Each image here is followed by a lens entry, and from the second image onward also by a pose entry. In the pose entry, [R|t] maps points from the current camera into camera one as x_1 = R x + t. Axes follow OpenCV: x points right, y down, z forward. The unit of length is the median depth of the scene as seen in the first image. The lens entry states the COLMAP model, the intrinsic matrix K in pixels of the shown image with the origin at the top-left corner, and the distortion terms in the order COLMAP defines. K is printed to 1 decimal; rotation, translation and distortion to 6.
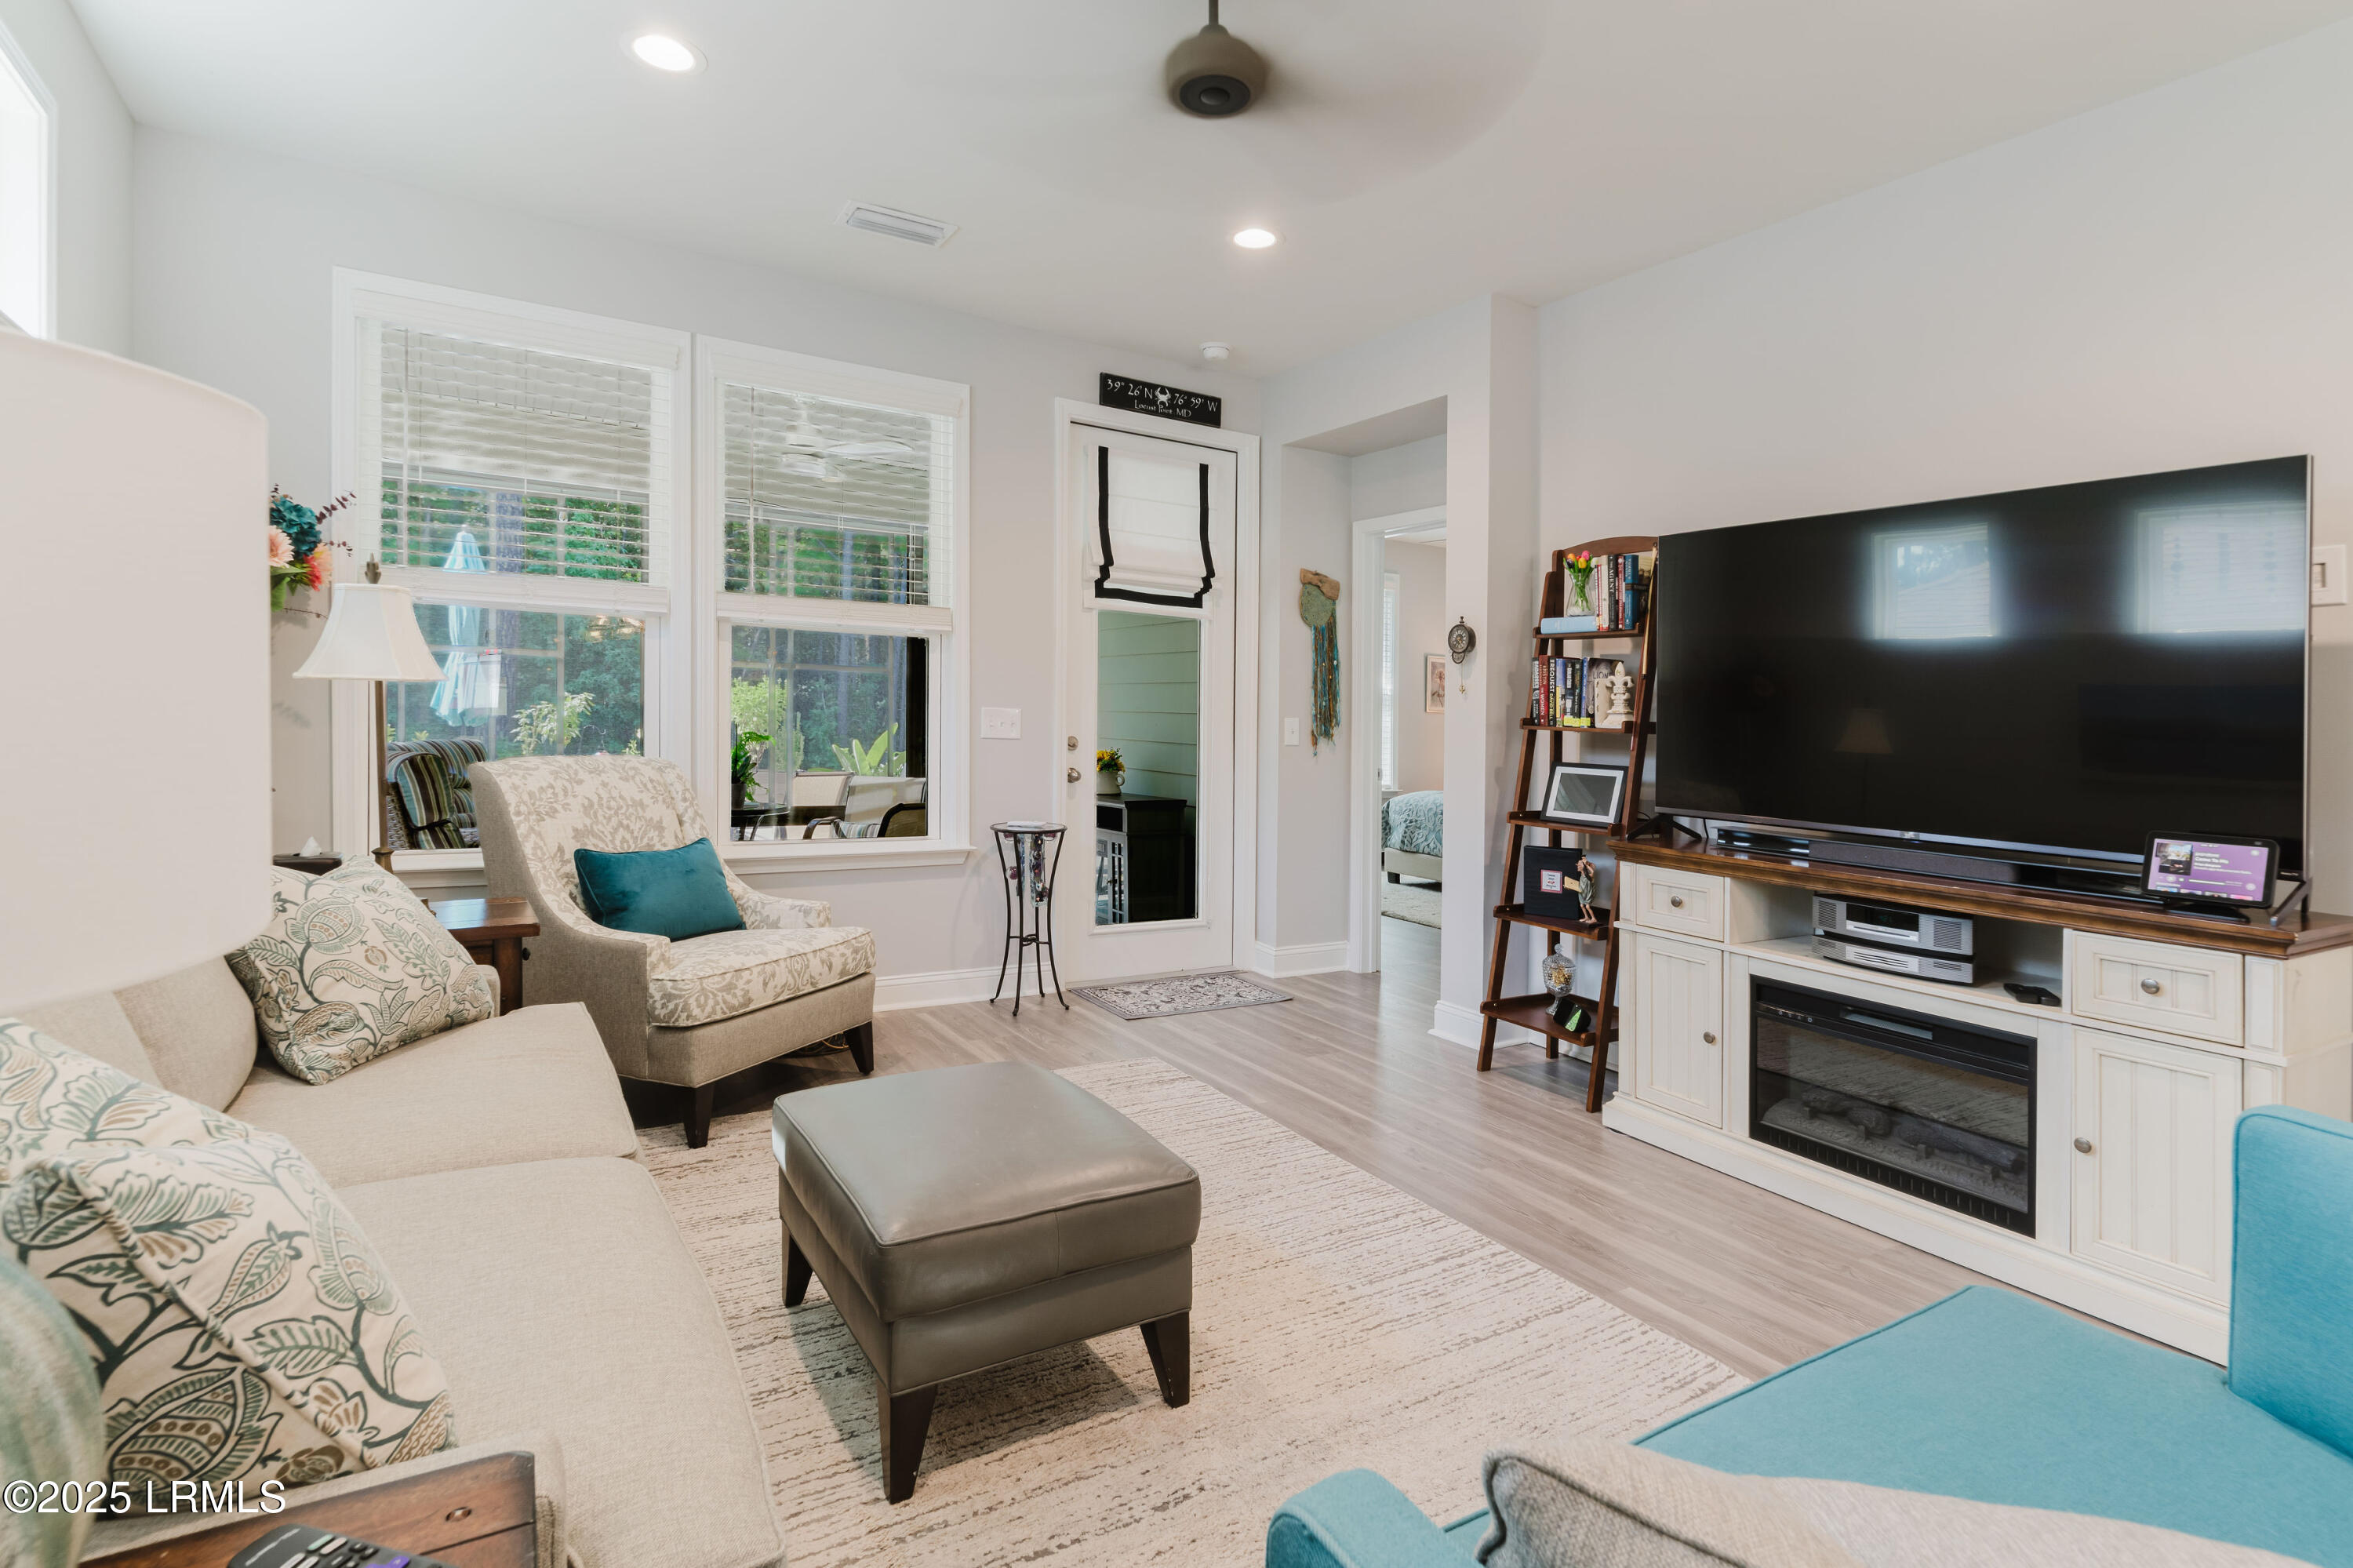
lens RADIAL K [[1171.2, 0, 1238.6], [0, 1171.2, 668.6], [0, 0, 1]] dist [0.000093, -0.000079]
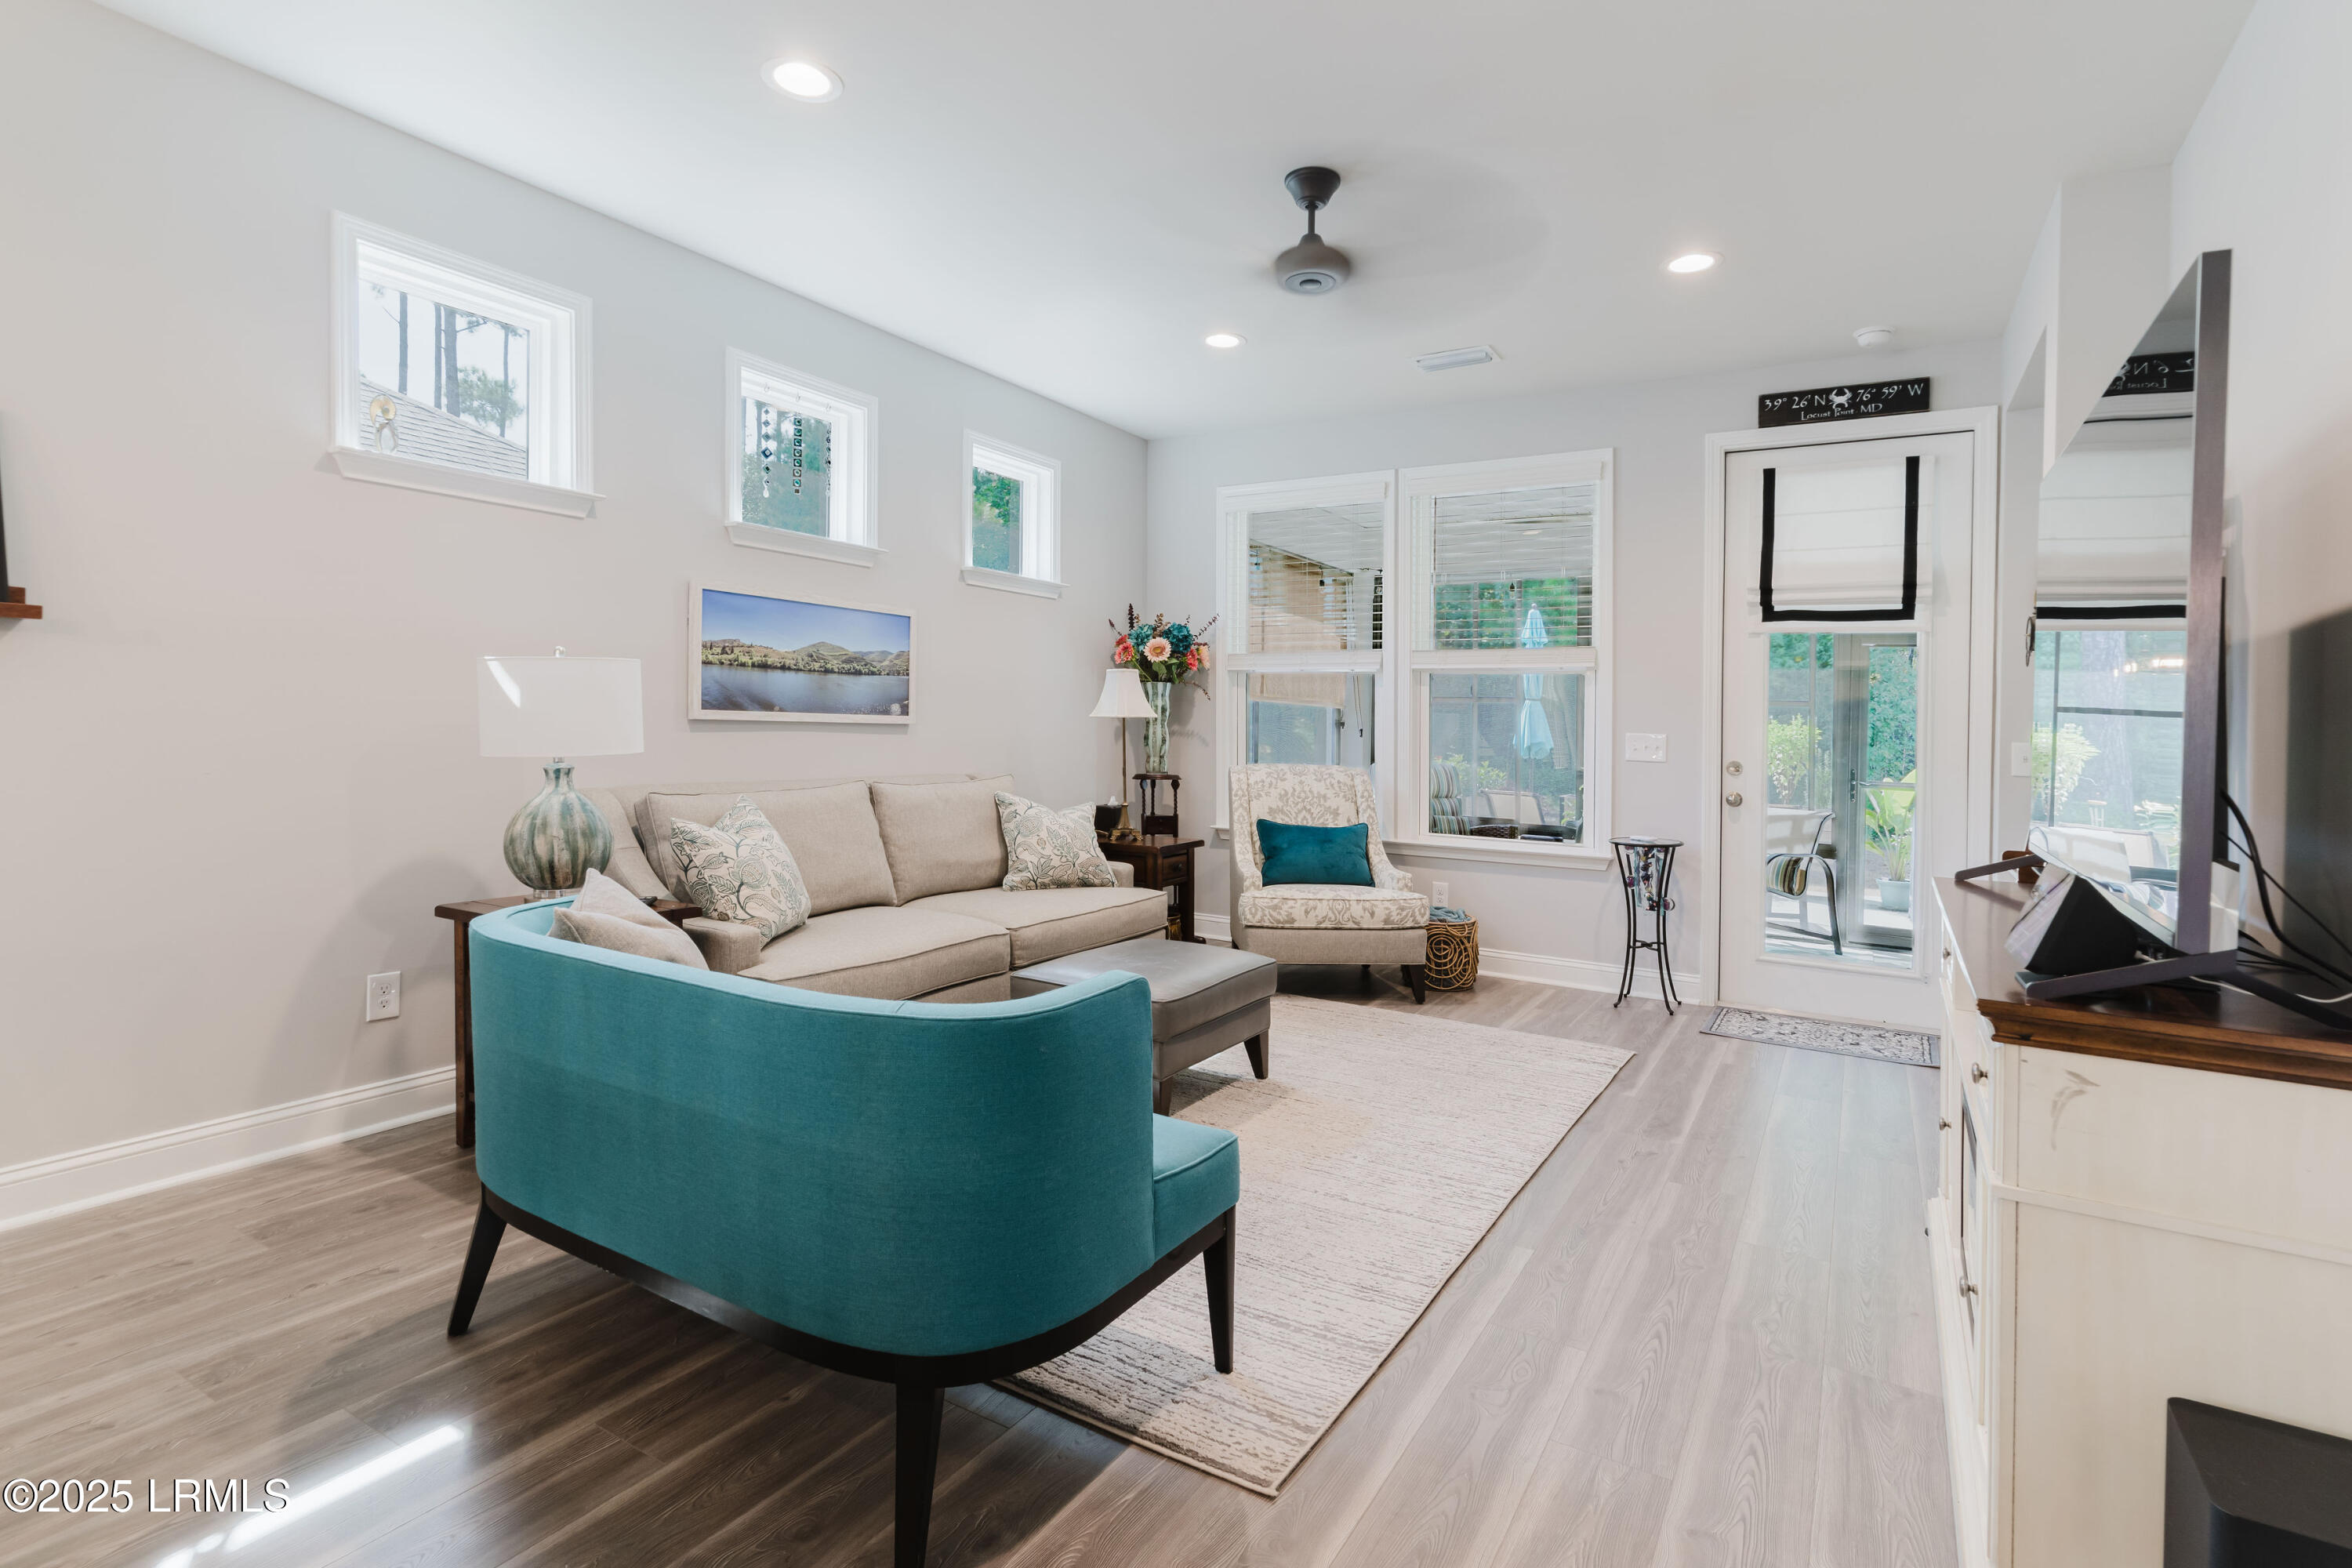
lens RADIAL K [[1183.5, 0, 1167.2], [0, 1183.5, 697.7], [0, 0, 1]] dist [-0.000770, 0.000070]
pose [[0.432104, -0.042147, -0.900838, 0.626954], [0.026310, 0.999071, -0.034123, 0.027674], [0.901440, -0.008956, 0.432812, 0.124216]]
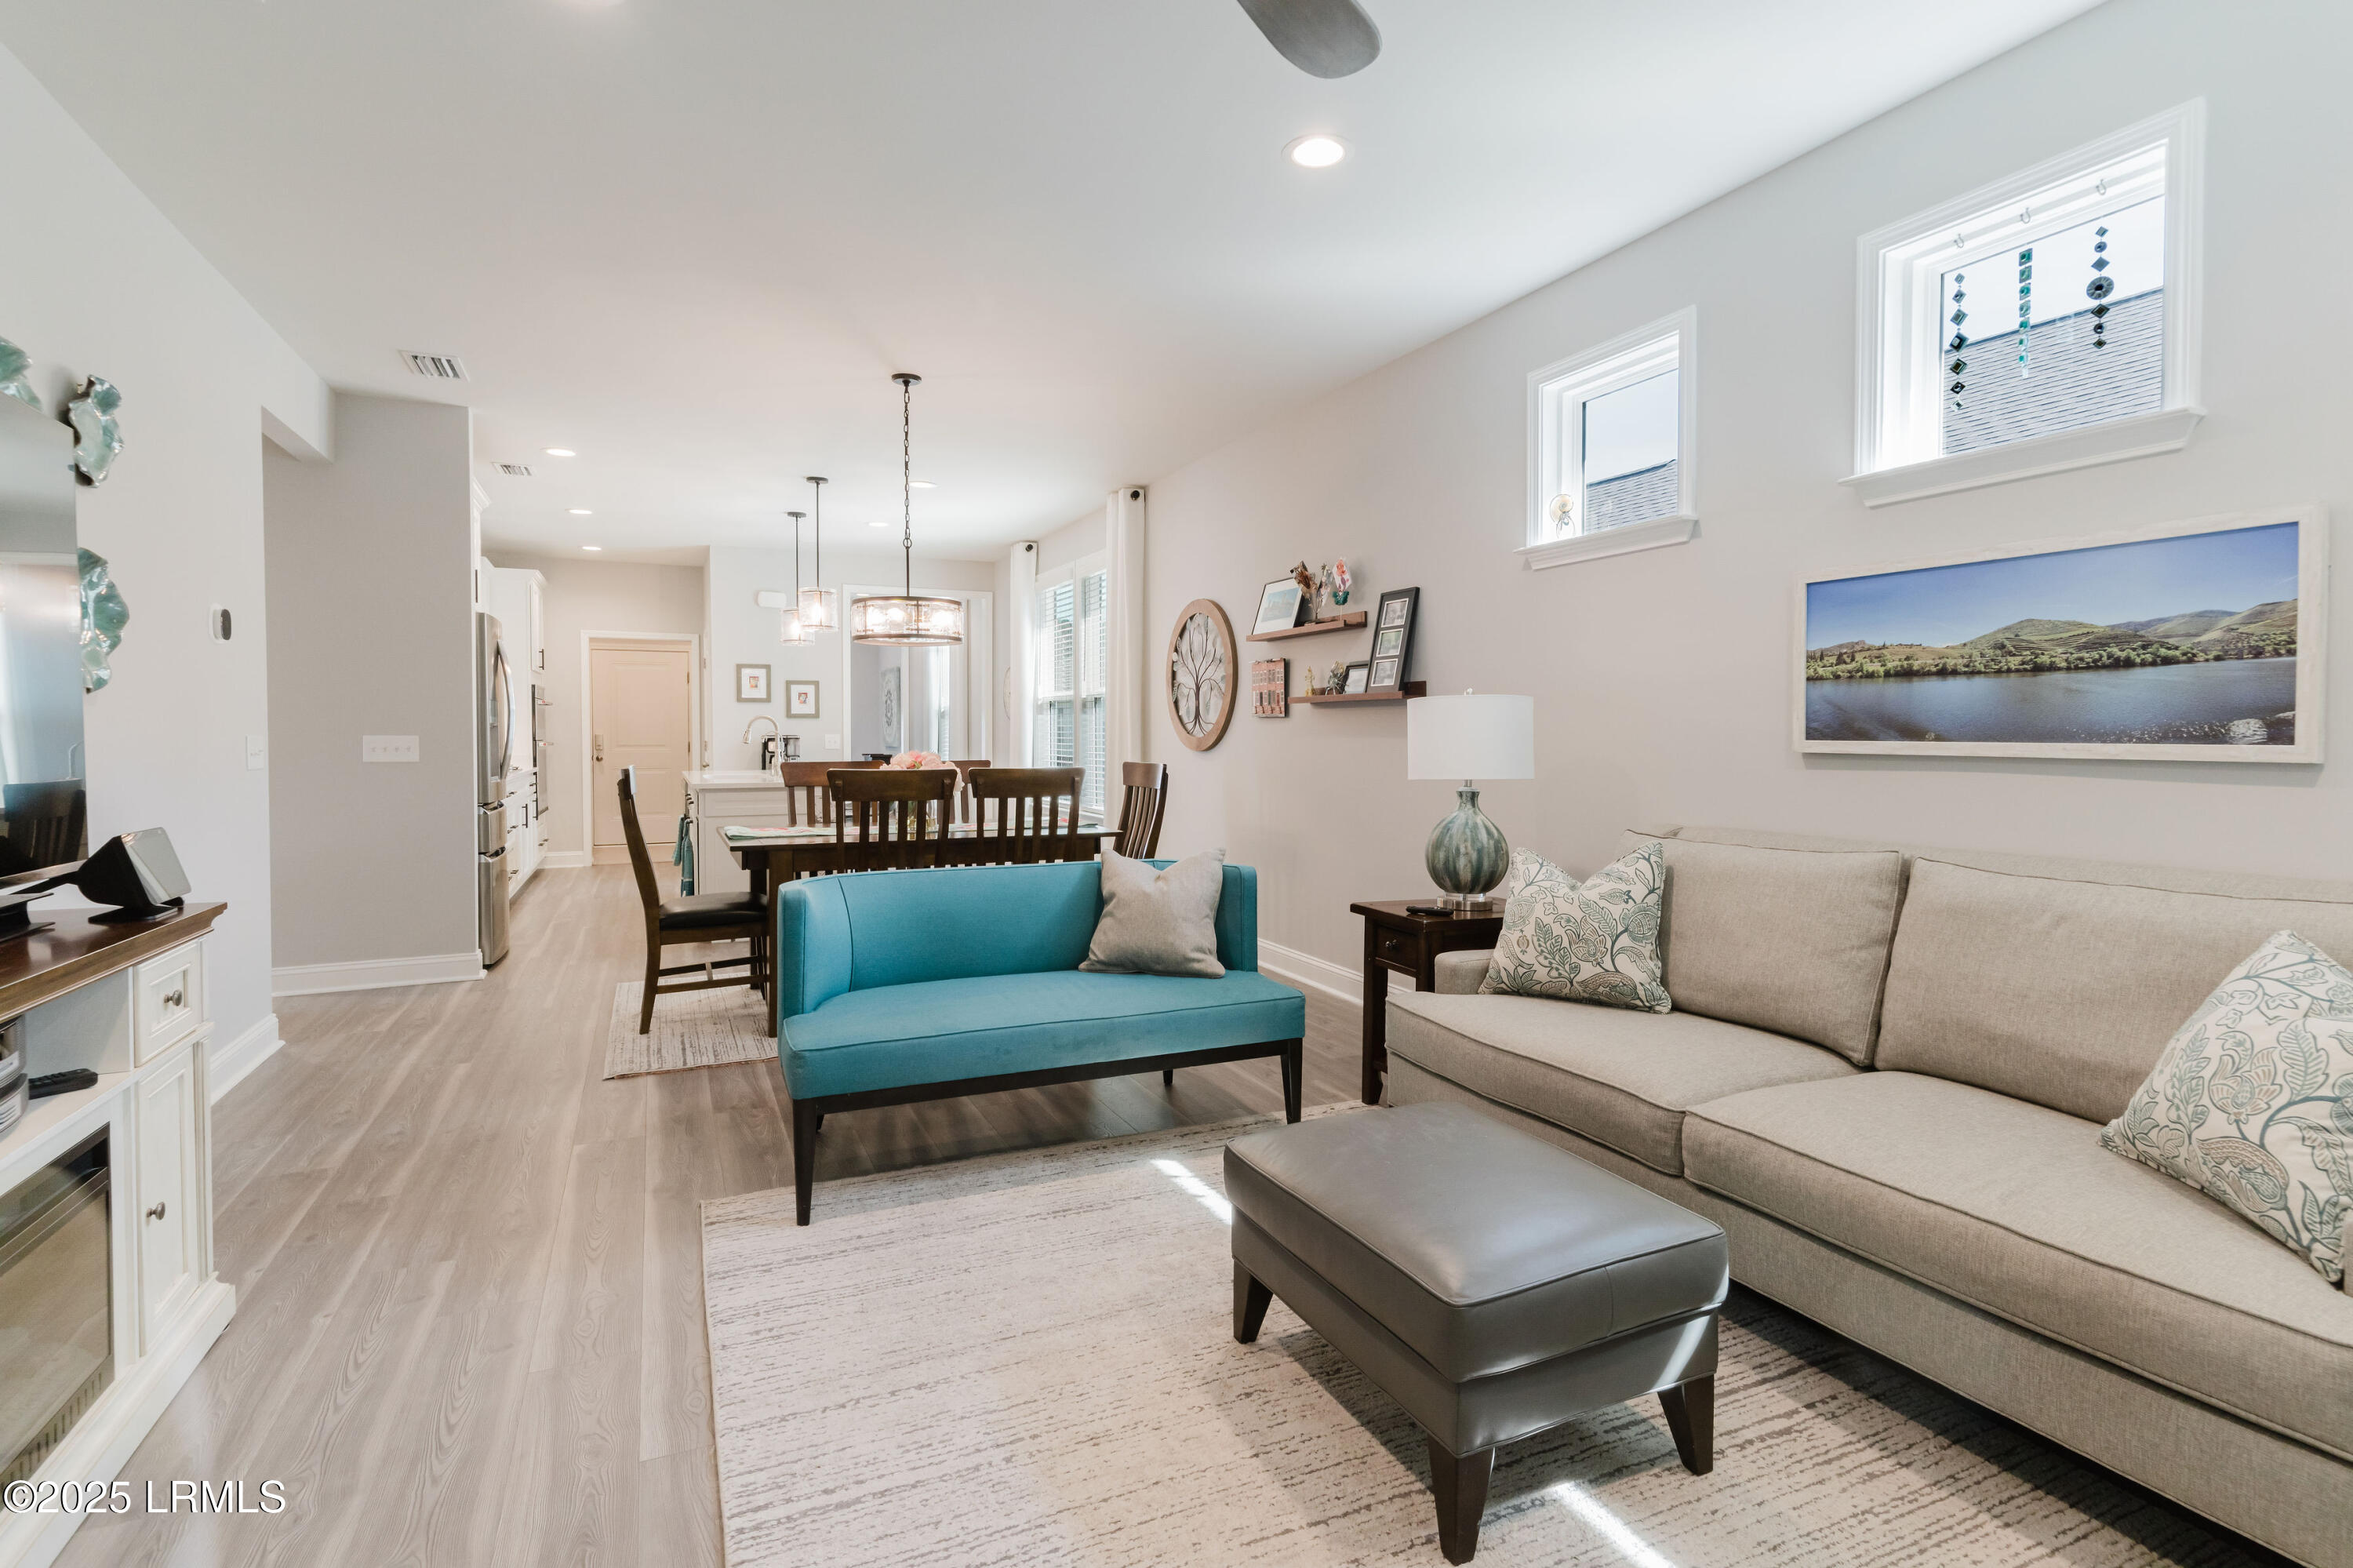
lens RADIAL K [[1154.1, 0, 1173.4], [0, 1154.1, 763.4], [0, 0, 1]] dist [0.000337, 0.000563]
pose [[-0.986140, -0.040616, 0.160868, -0.060185], [-0.042891, 0.999022, -0.010697, 0.033299], [-0.160276, -0.017449, -0.986918, 0.899605]]
